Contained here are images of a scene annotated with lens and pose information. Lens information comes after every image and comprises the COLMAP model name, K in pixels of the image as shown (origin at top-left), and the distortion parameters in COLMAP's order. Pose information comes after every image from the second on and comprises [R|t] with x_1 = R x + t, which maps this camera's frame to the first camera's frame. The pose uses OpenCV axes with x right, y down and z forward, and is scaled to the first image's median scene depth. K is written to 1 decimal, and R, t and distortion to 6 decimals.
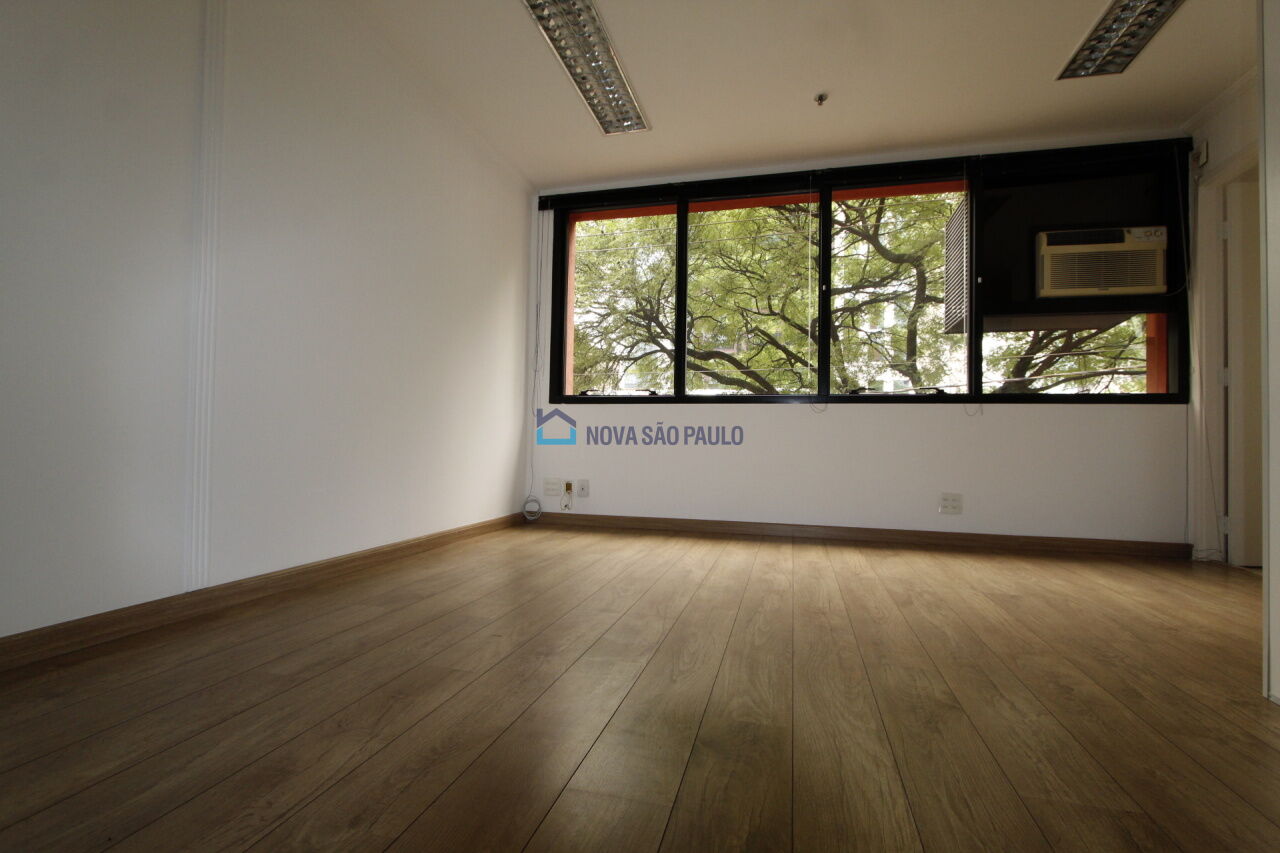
lens RADIAL K [[588.0, 0, 639.1], [0, 588.0, 430.0], [0, 0, 1]] dist [-0.009641, 0.000262]
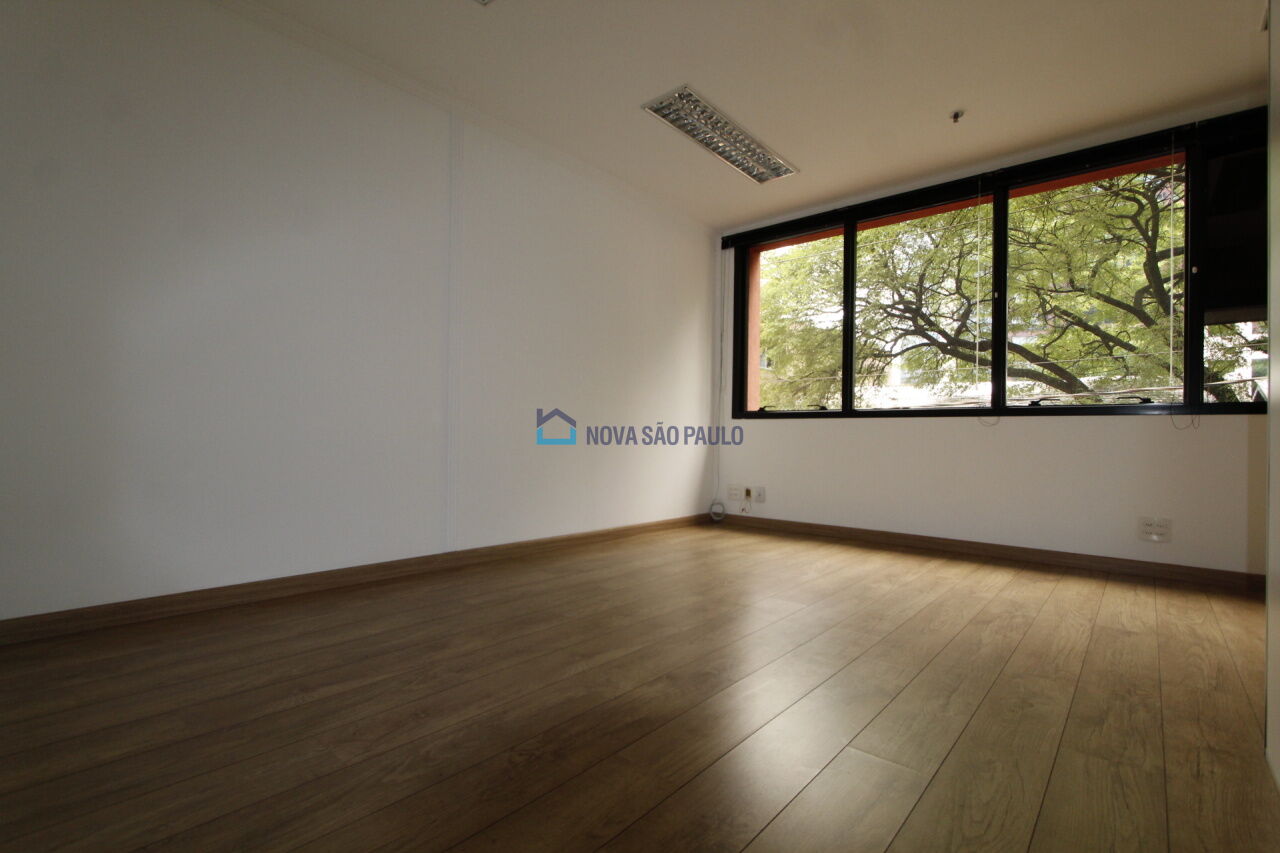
lens RADIAL K [[588.0, 0, 639.1], [0, 588.0, 430.0], [0, 0, 1]] dist [-0.009641, 0.000262]
pose [[0.896110, -0.008463, -0.443751, 0.195150], [0.009771, 0.999952, 0.000661, -0.026451], [0.443724, -0.004928, 0.896150, -0.100804]]
